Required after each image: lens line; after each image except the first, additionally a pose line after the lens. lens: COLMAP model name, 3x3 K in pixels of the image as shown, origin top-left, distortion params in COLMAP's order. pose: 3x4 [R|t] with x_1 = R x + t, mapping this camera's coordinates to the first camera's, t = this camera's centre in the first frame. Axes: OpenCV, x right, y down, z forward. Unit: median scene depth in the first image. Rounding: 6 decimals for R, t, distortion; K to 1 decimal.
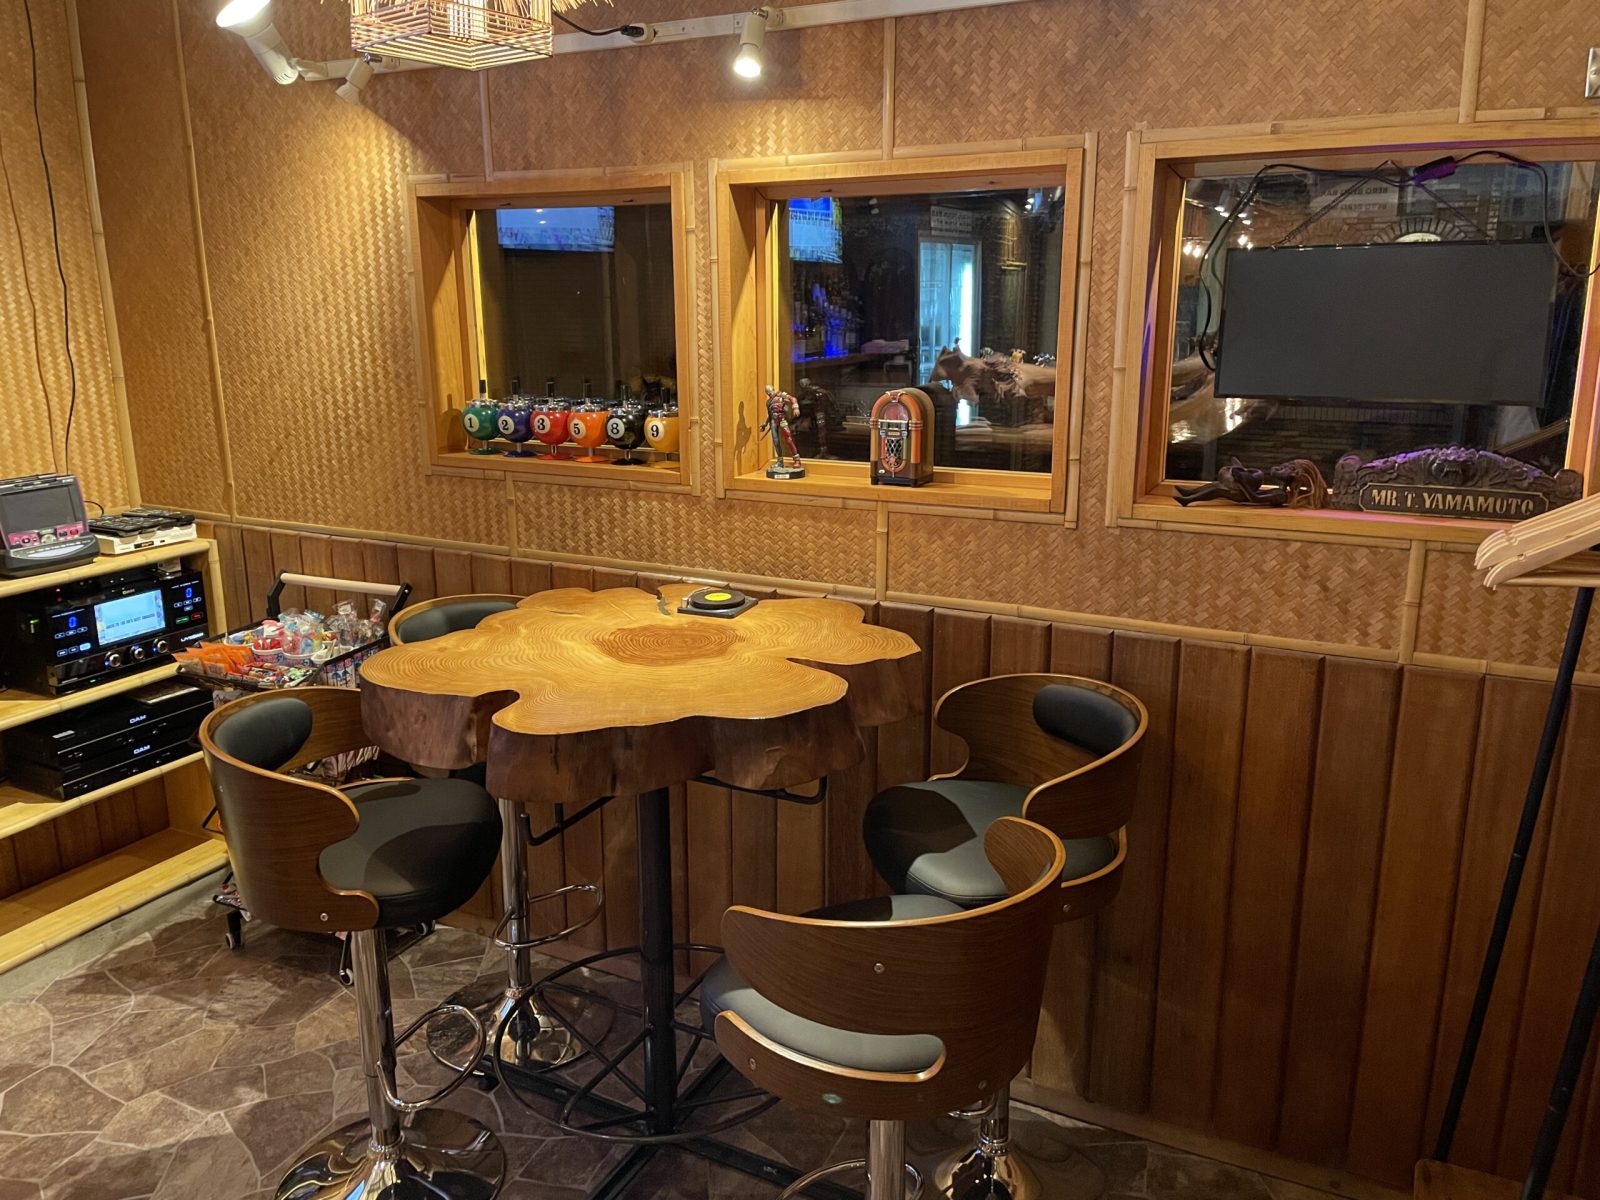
lens RADIAL K [[1235.9, 0, 797.3], [0, 1235.9, 591.6], [0, 0, 1]] dist [0.071628, -0.095214]
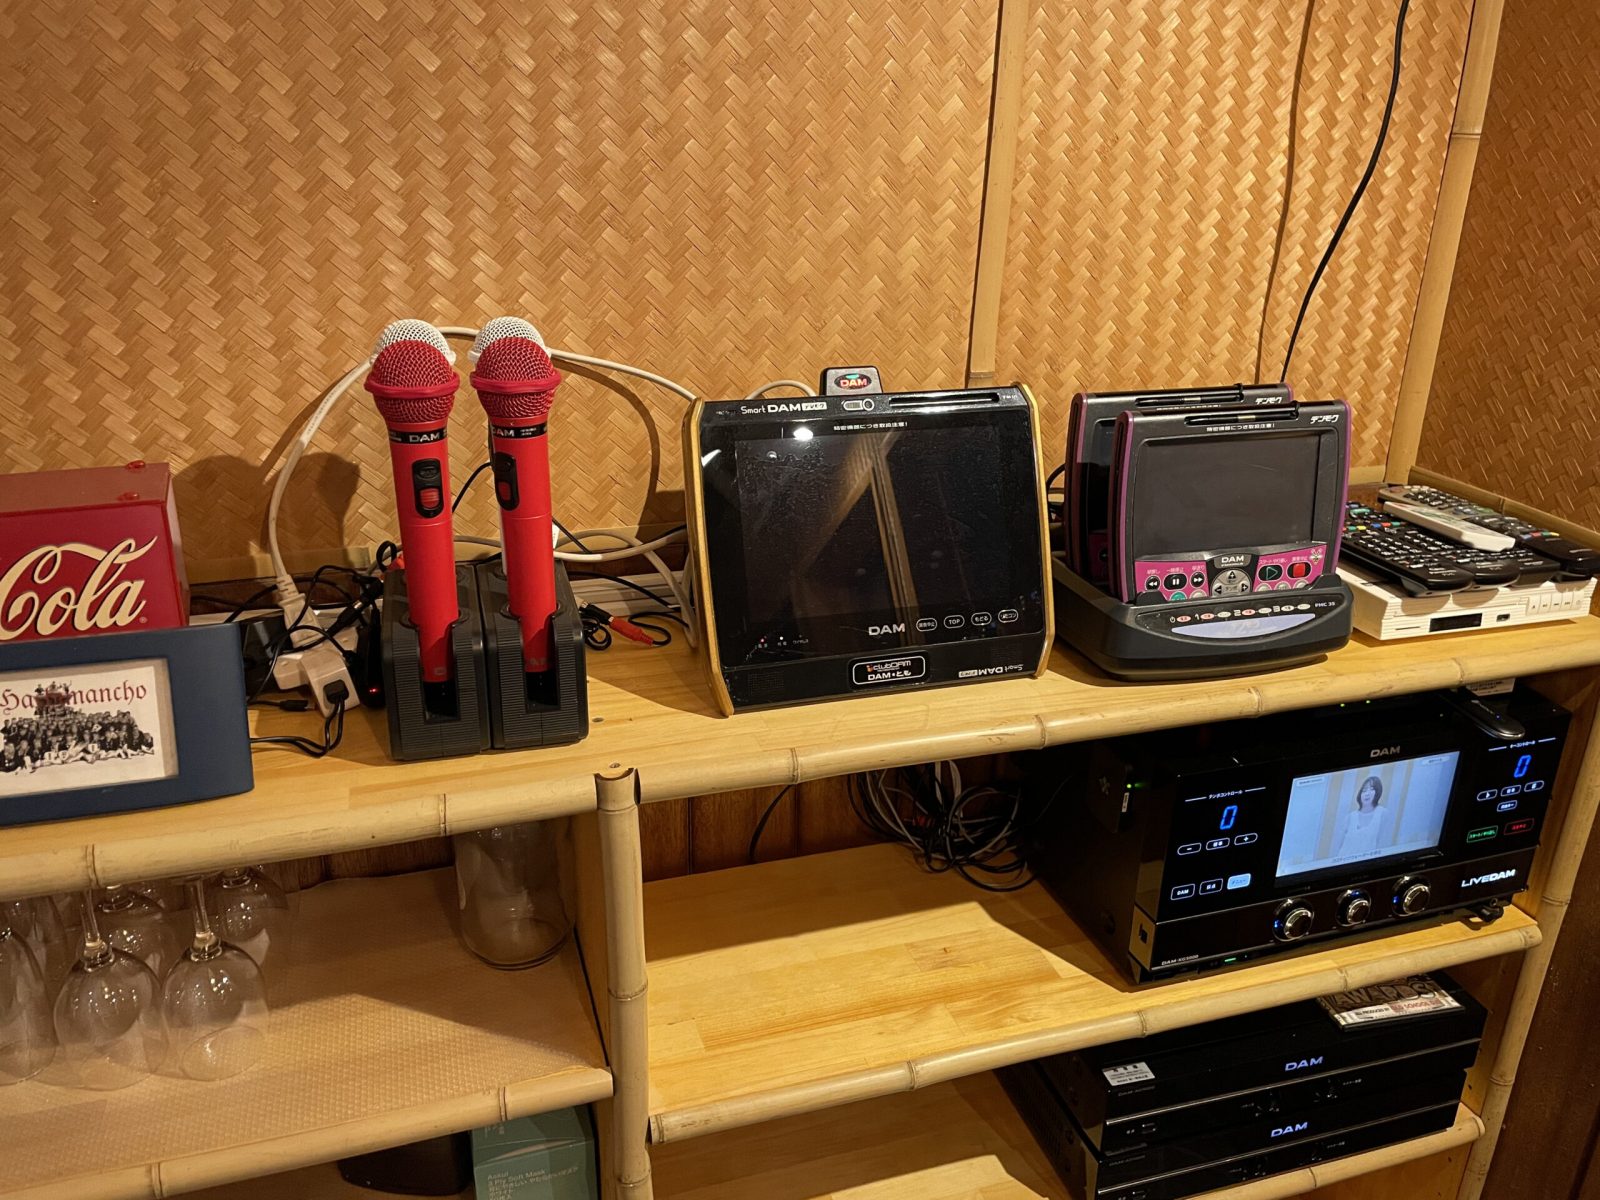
lens RADIAL K [[1235.9, 0, 801.2], [0, 1235.9, 594.5], [0, 0, 1]] dist [0.071628, -0.095214]
pose [[0.713031, 0.269398, -0.647311, -0.440191], [-0.191377, 0.962959, 0.189959, -0.077647], [0.674509, -0.011566, 0.738176, 0.639621]]
